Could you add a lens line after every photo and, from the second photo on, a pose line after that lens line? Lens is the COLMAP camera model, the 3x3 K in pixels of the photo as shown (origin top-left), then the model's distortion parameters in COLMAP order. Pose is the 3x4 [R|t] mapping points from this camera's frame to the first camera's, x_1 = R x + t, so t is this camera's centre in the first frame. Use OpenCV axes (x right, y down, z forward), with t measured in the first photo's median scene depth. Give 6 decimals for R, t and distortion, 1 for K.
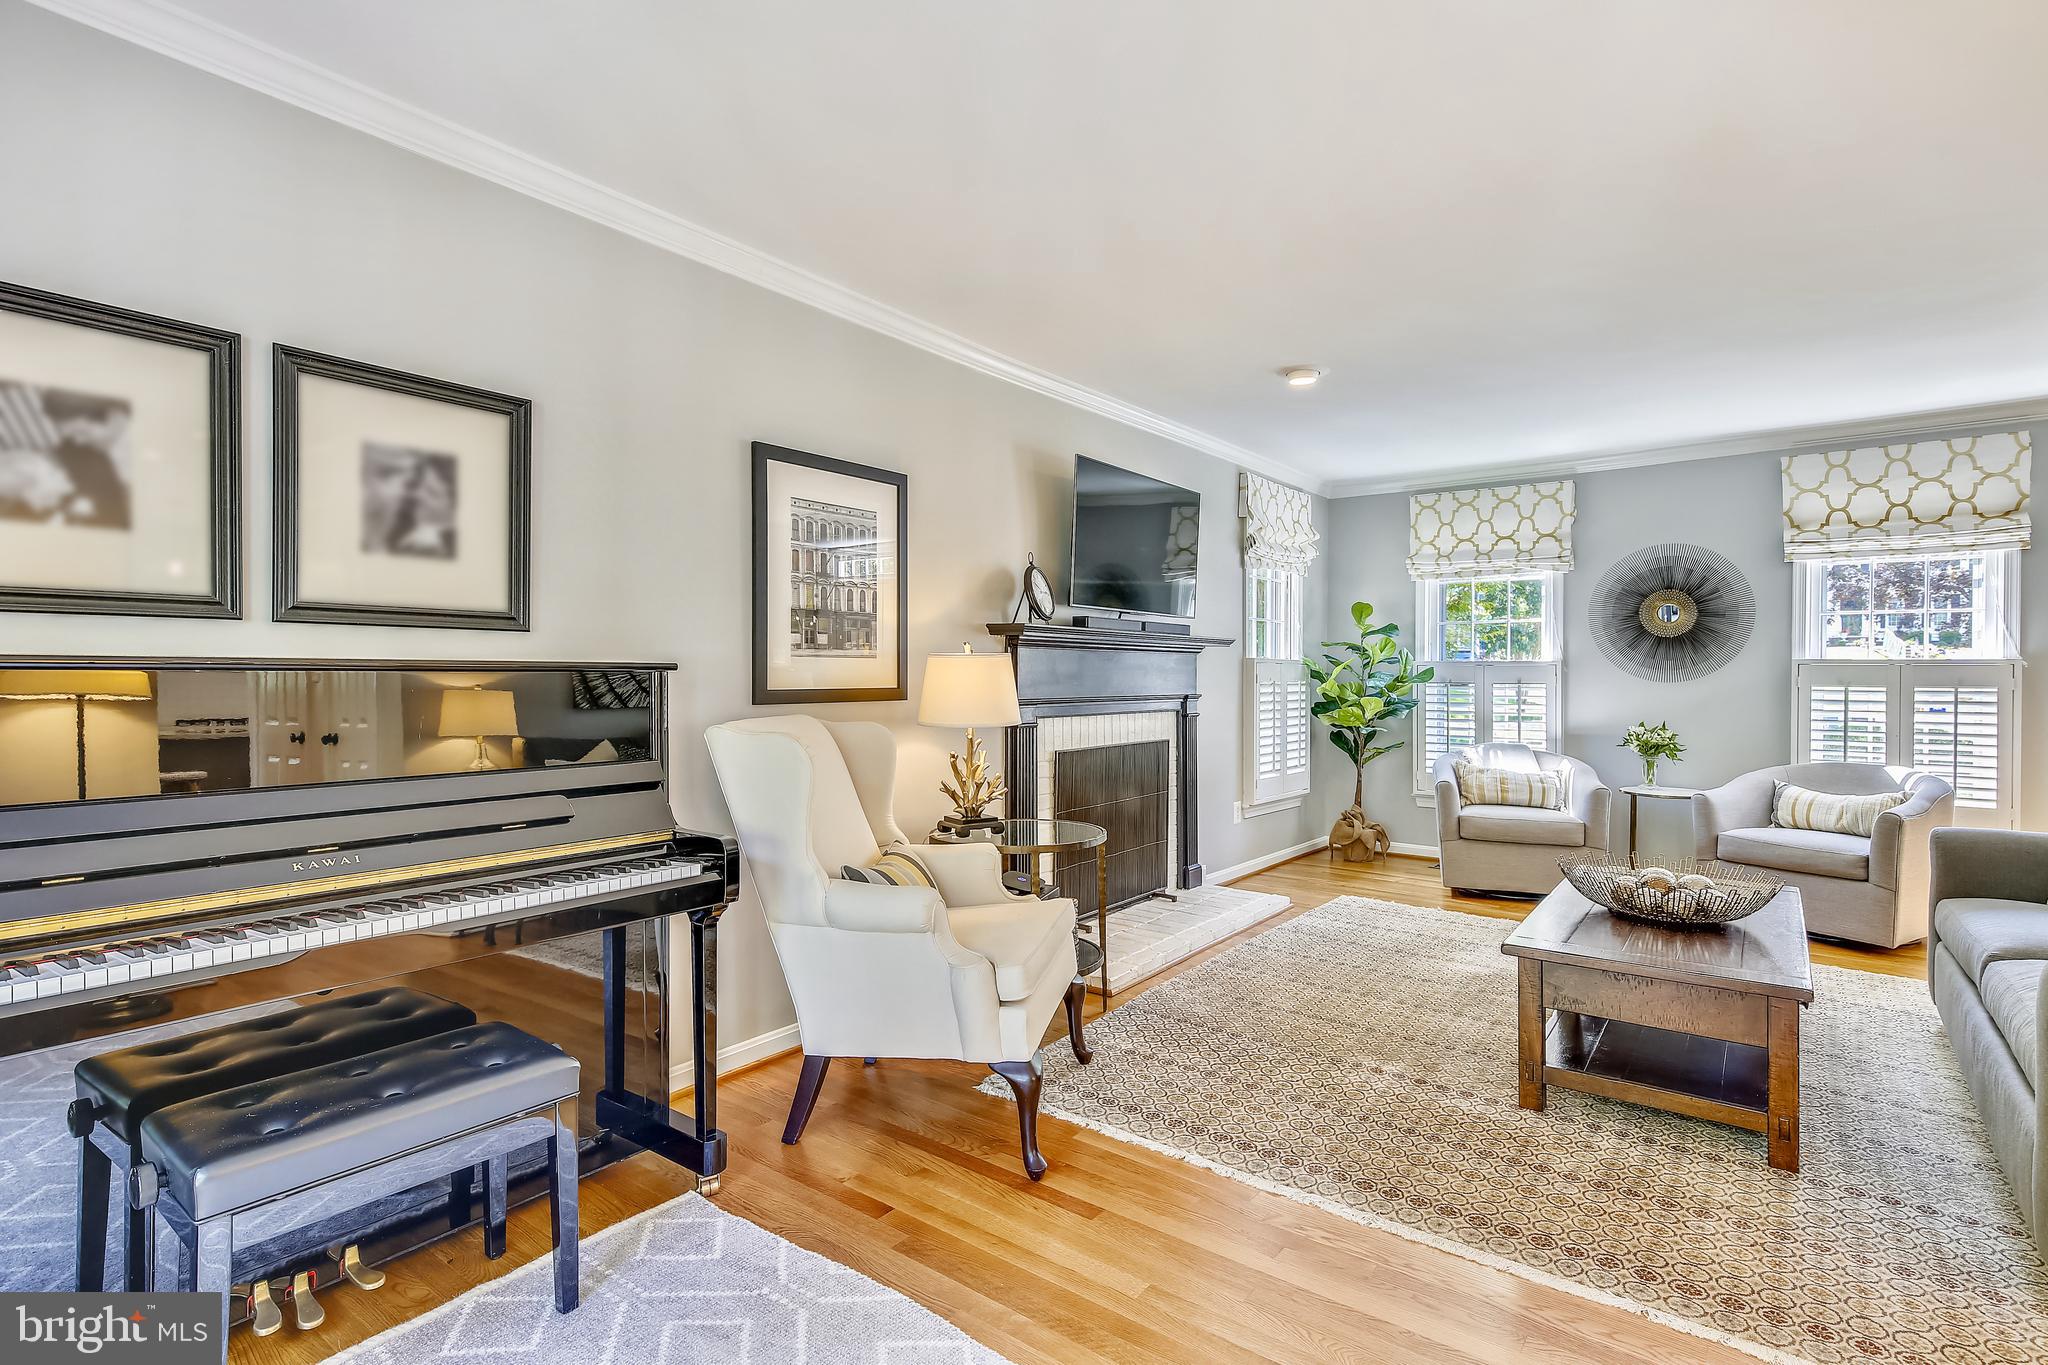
lens RADIAL K [[995.1, 0, 1018.4], [0, 995.1, 676.7], [0, 0, 1]] dist [0.019514, -0.008717]
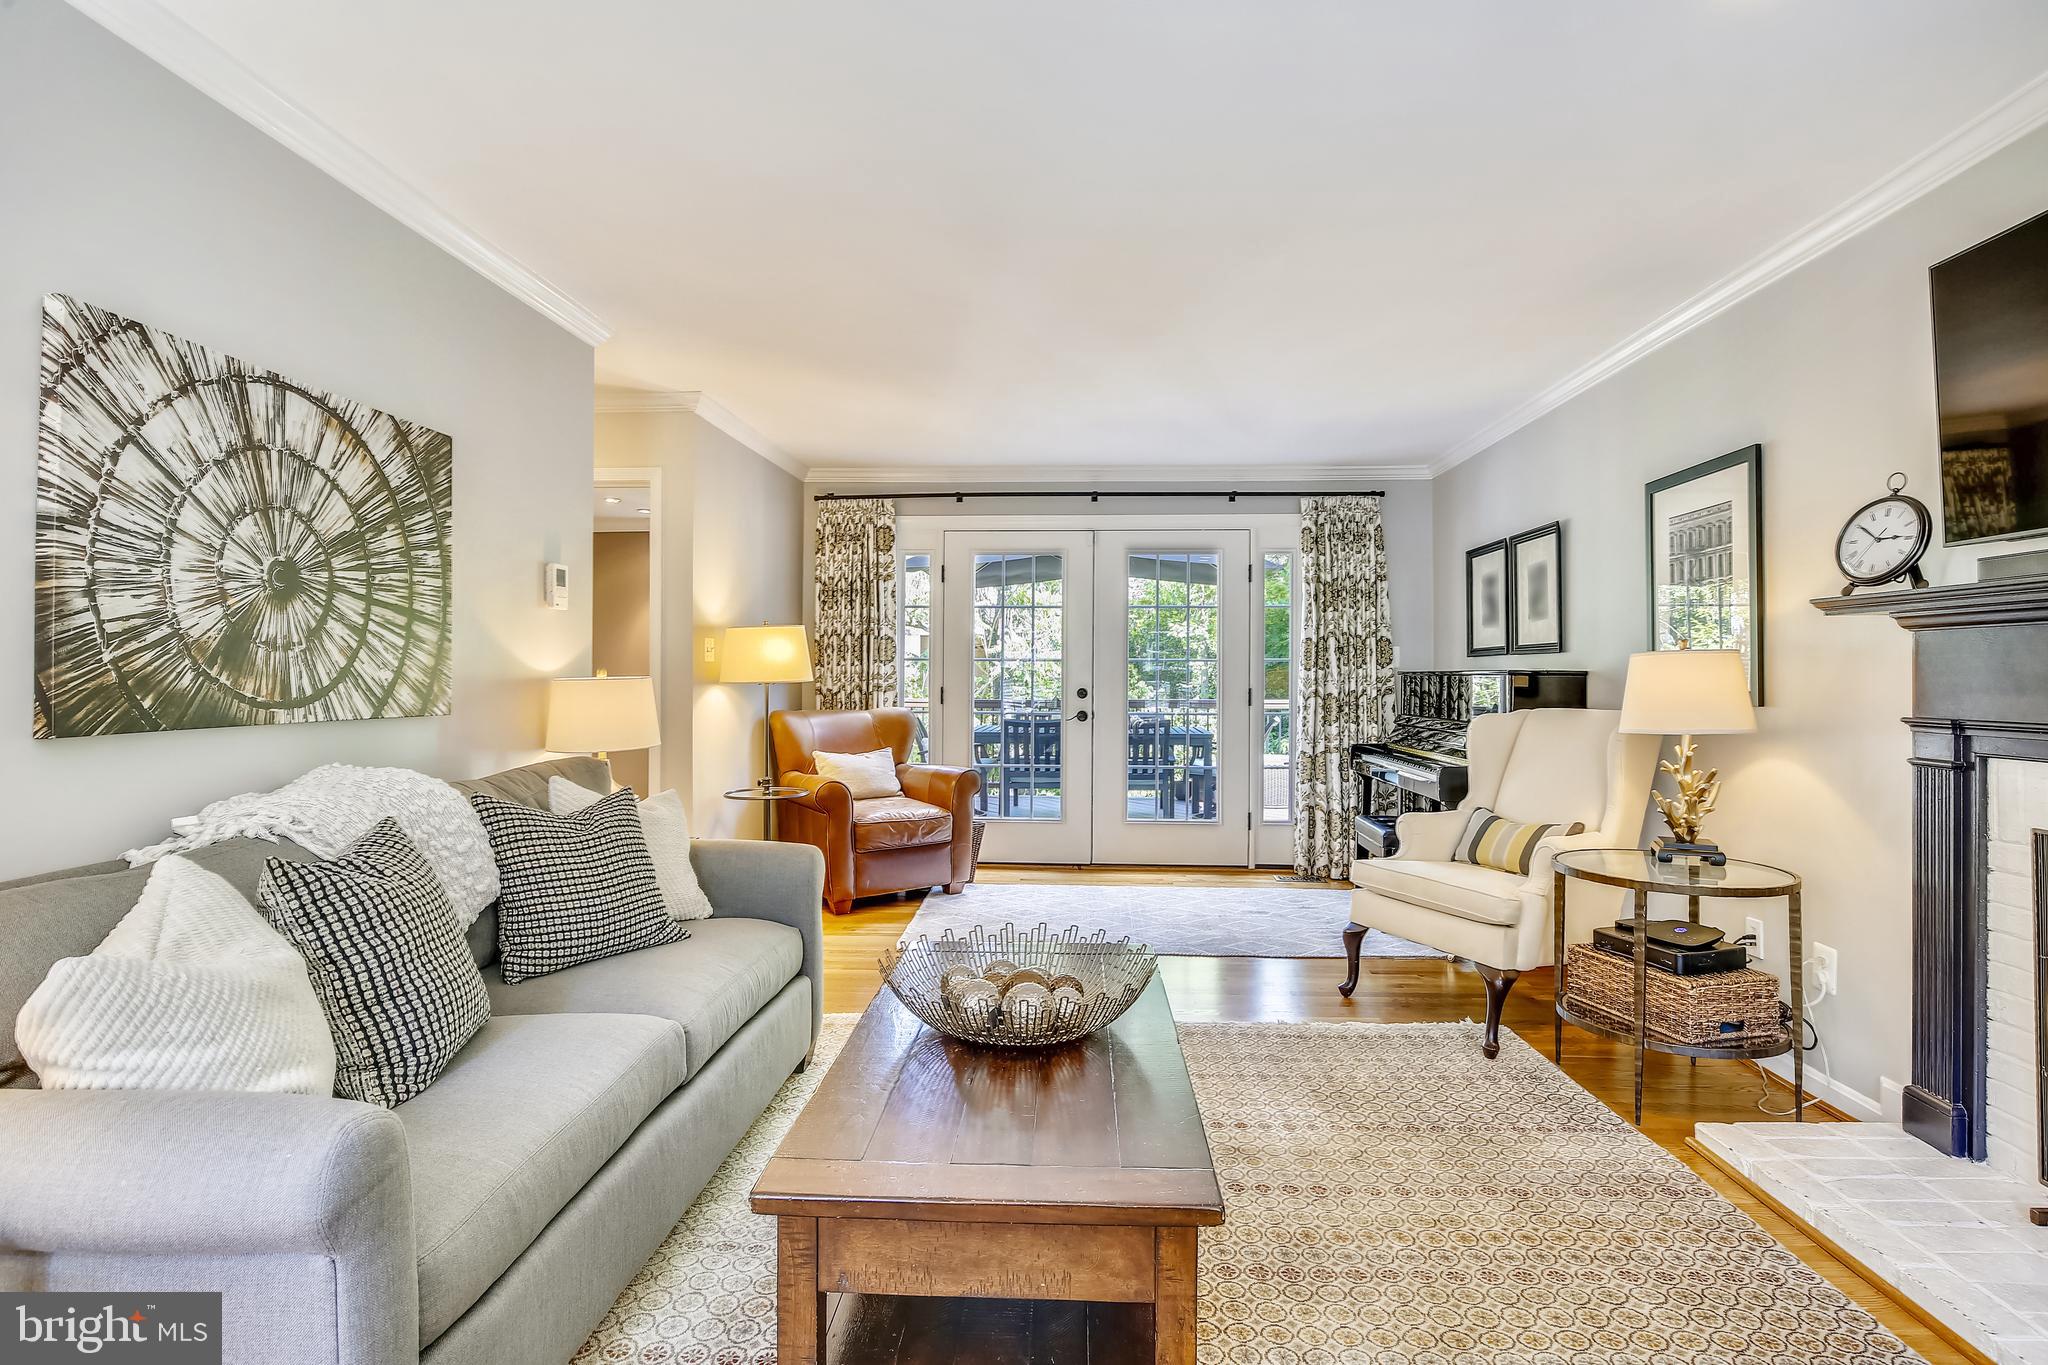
lens RADIAL K [[1016.0, 0, 1006.1], [0, 1016.0, 668.8], [0, 0, 1]] dist [-0.031023, -0.001331]
pose [[-0.840152, -0.007726, -0.542296, 0.782070], [-0.004635, 0.999964, -0.007065, 0.000523], [0.542331, -0.003422, -0.840158, 1.192838]]
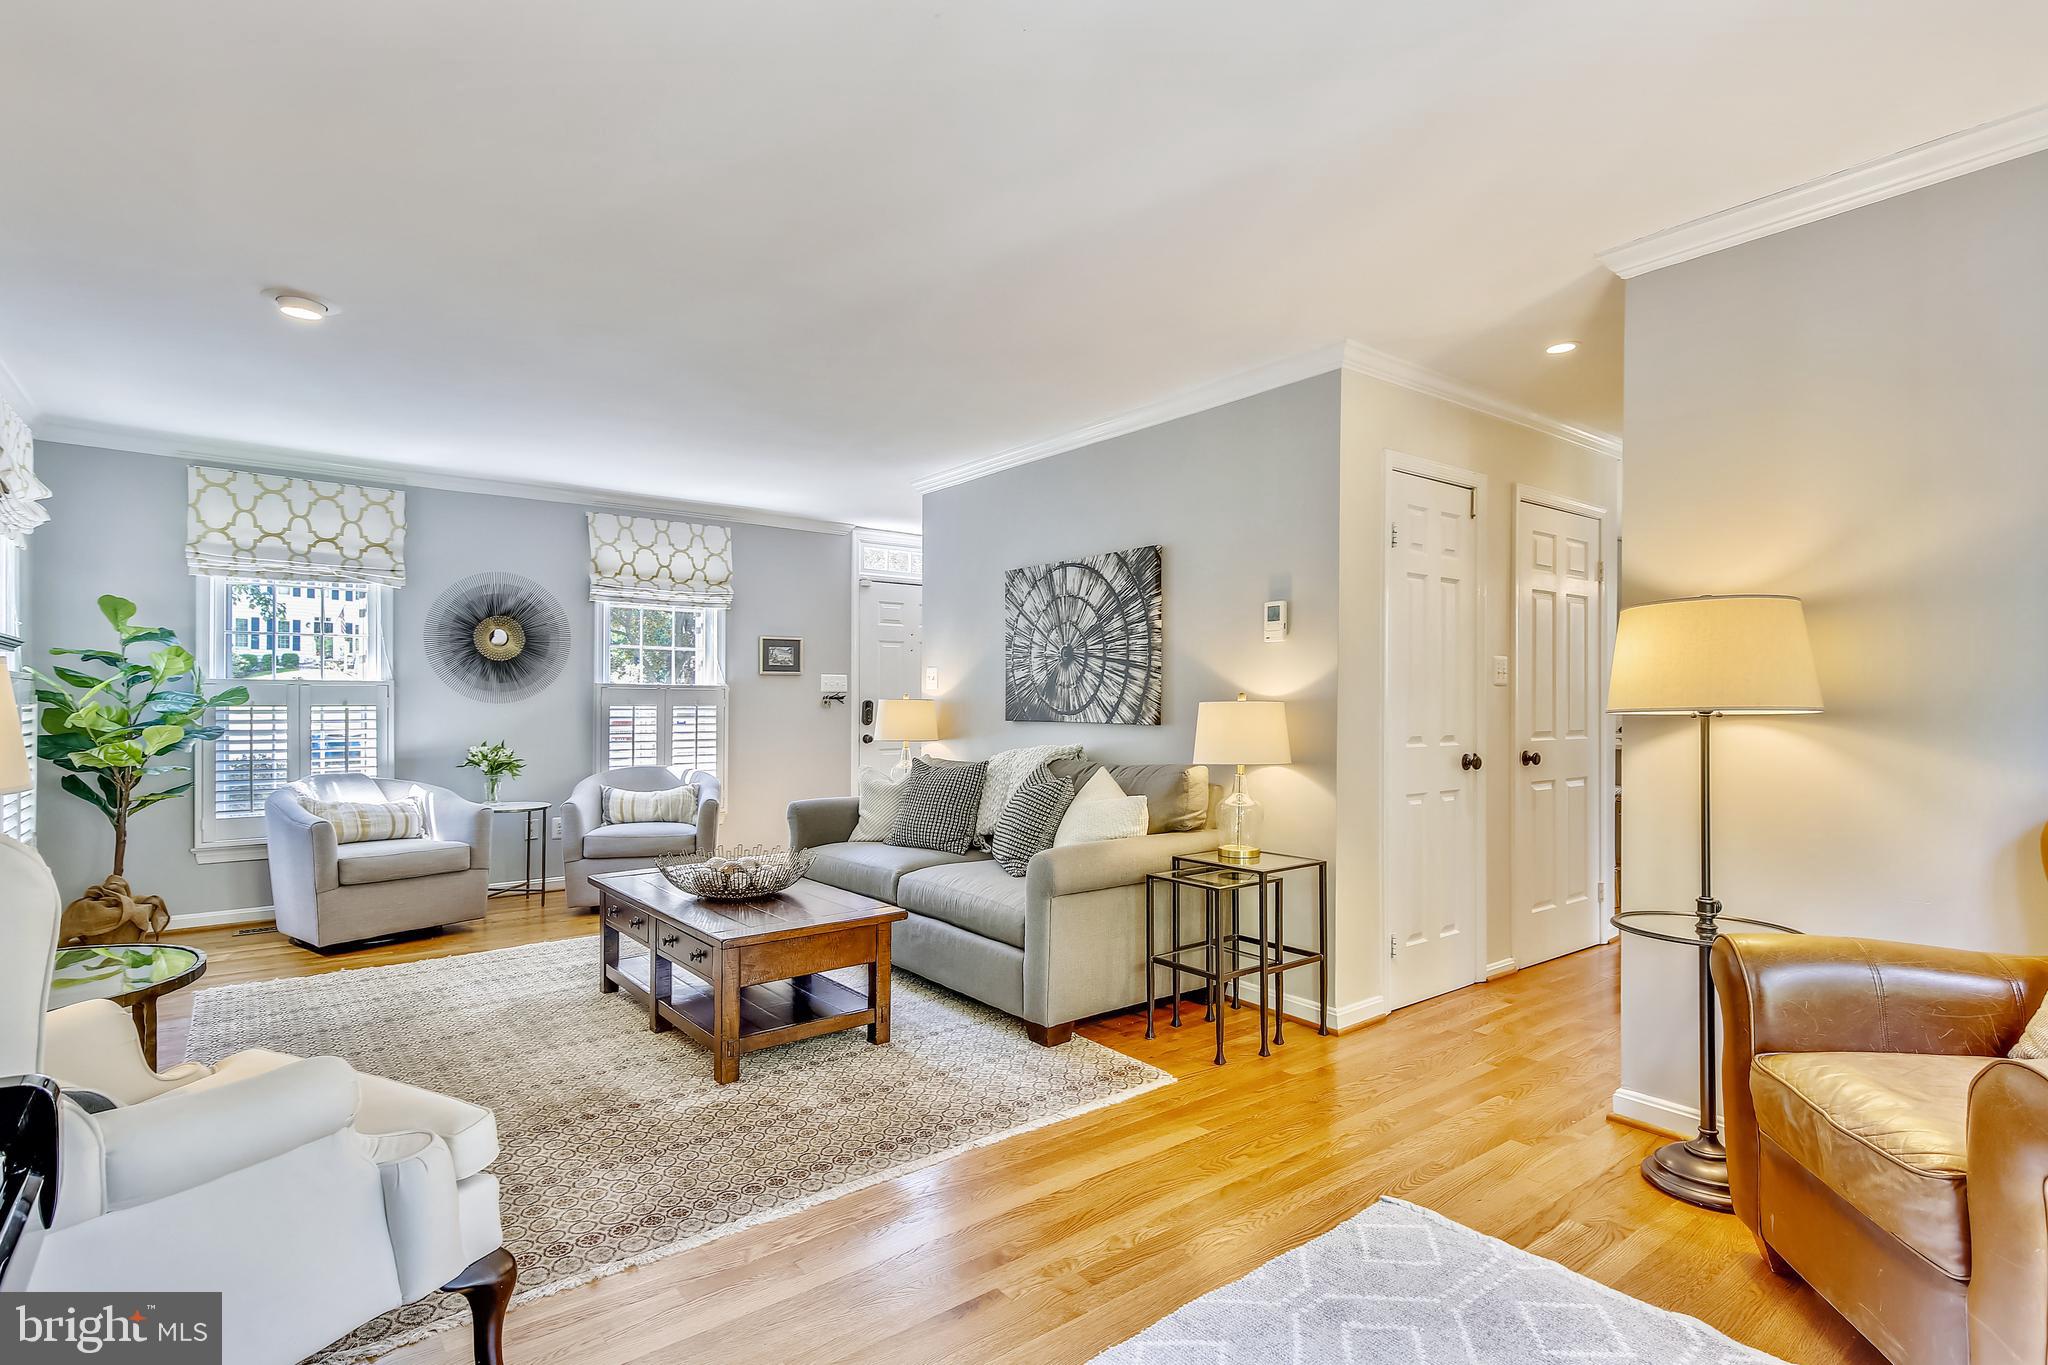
lens RADIAL K [[995.1, 0, 1051.7], [0, 995.1, 692.8], [0, 0, 1]] dist [0.019514, -0.008717]
pose [[0.228608, 0.004763, 0.973507, -0.335923], [0.000554, 0.999987, -0.005023, 0.000055], [-0.973518, 0.001687, 0.228603, 0.262556]]
